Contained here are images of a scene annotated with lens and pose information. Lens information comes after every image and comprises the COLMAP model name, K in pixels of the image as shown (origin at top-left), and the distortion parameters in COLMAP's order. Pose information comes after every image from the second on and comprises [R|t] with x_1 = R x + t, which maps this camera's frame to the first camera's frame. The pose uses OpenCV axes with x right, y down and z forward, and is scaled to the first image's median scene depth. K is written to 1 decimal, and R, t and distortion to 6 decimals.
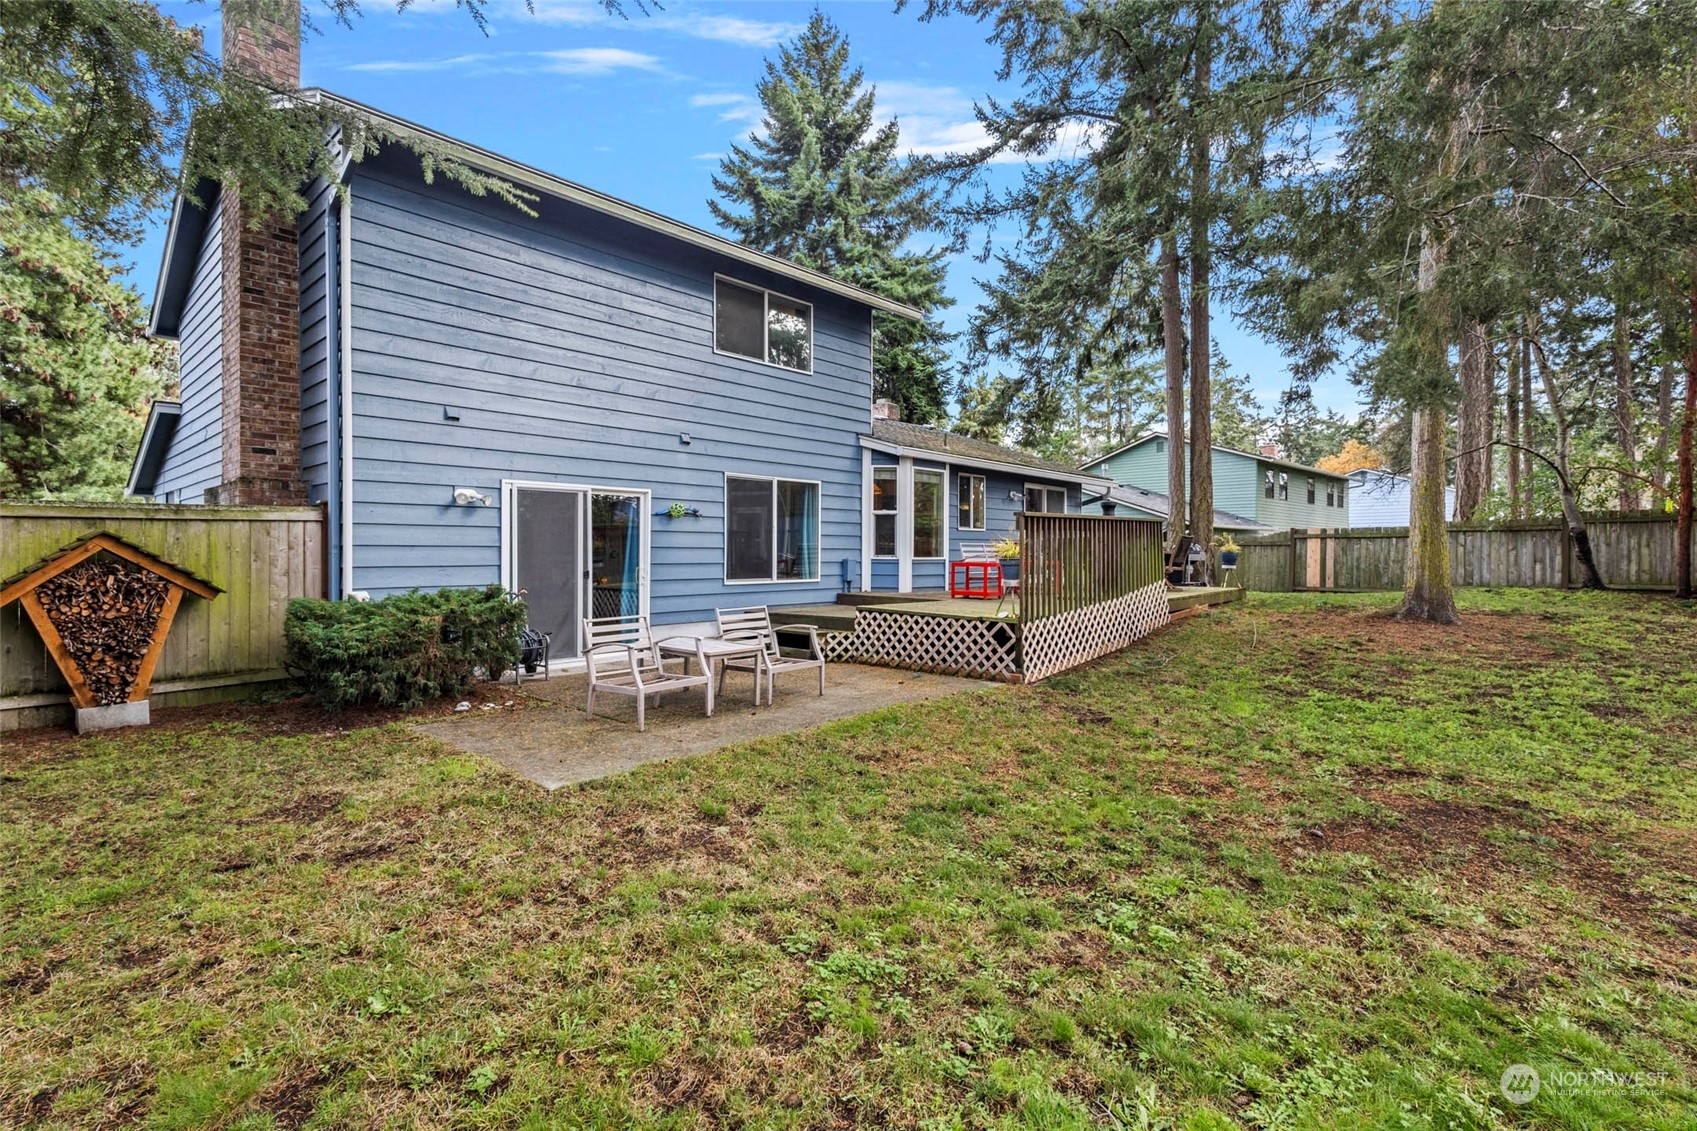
lens RADIAL K [[786.4, 0, 851.9], [0, 786.4, 556.6], [0, 0, 1]] dist [0.013017, -0.000798]
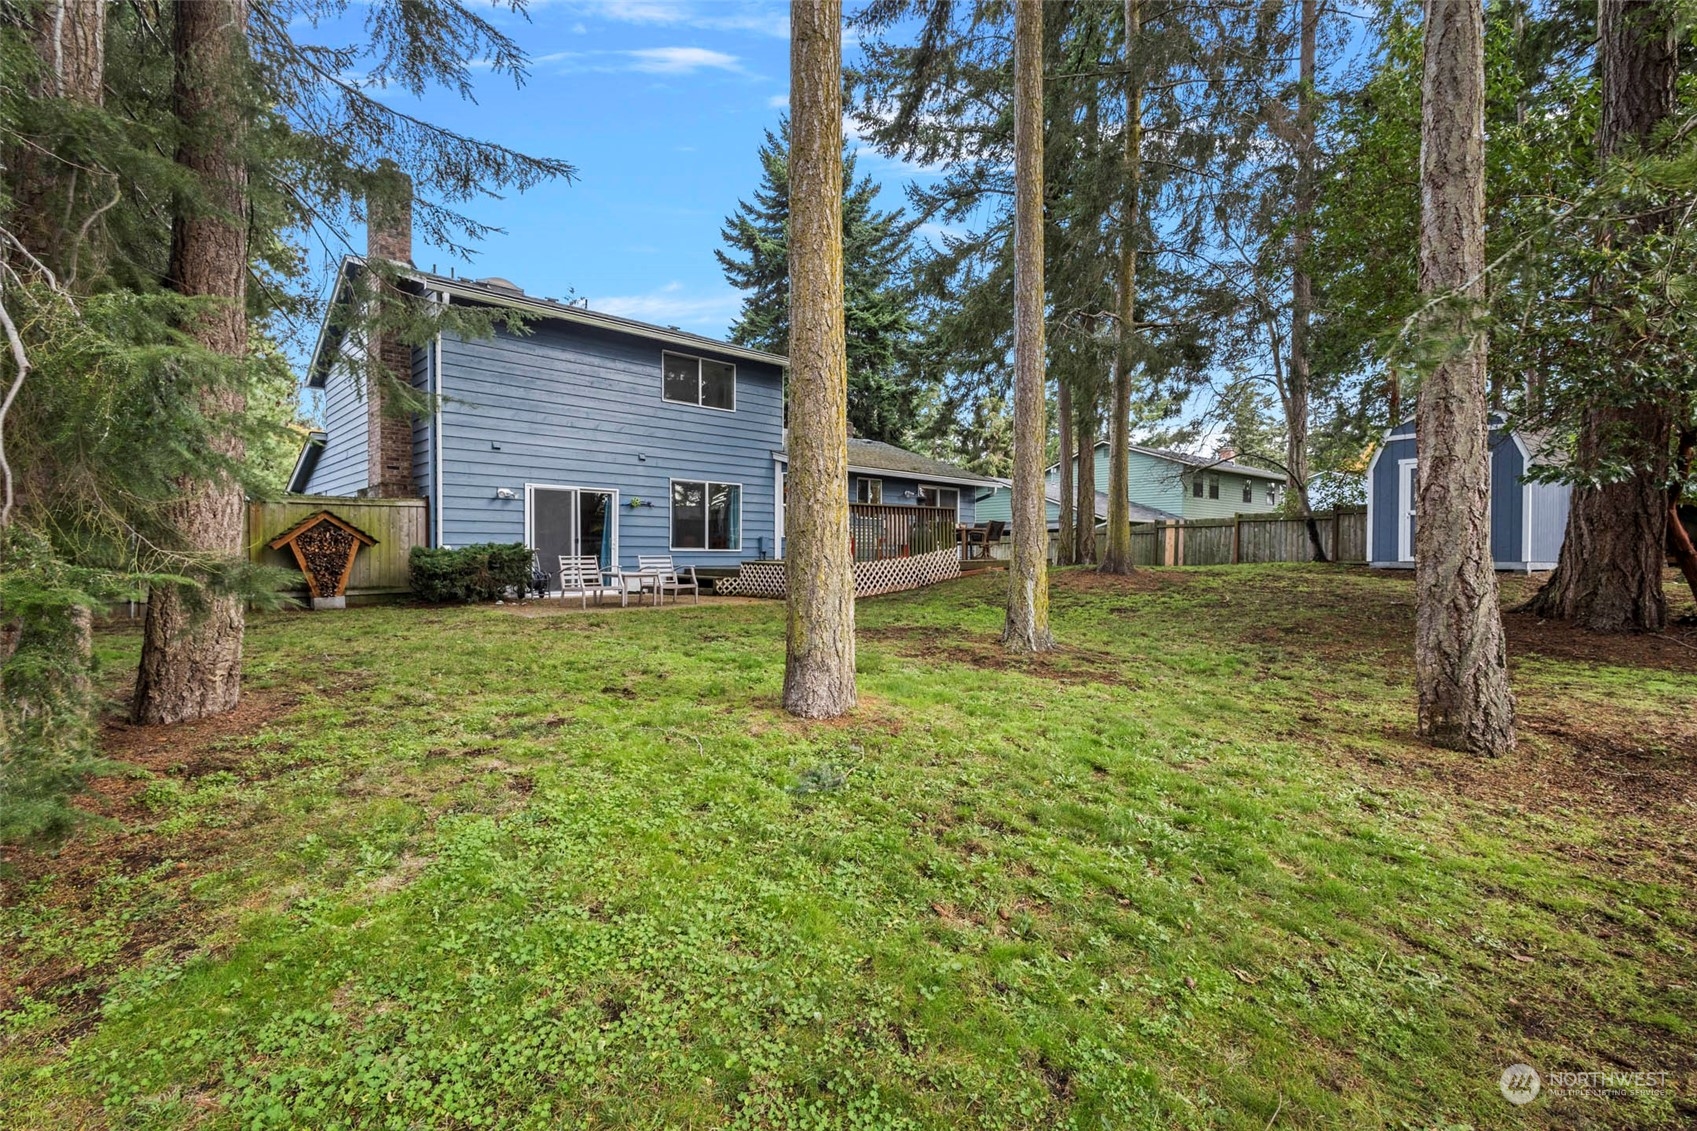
lens RADIAL K [[786.4, 0, 849.7], [0, 786.4, 565.1], [0, 0, 1]] dist [0.013017, -0.000798]
pose [[0.997417, 0.003374, -0.071755, 0.321633], [-0.002901, 0.999973, 0.006702, 0.055960], [0.071776, -0.006476, 0.997400, -0.552487]]
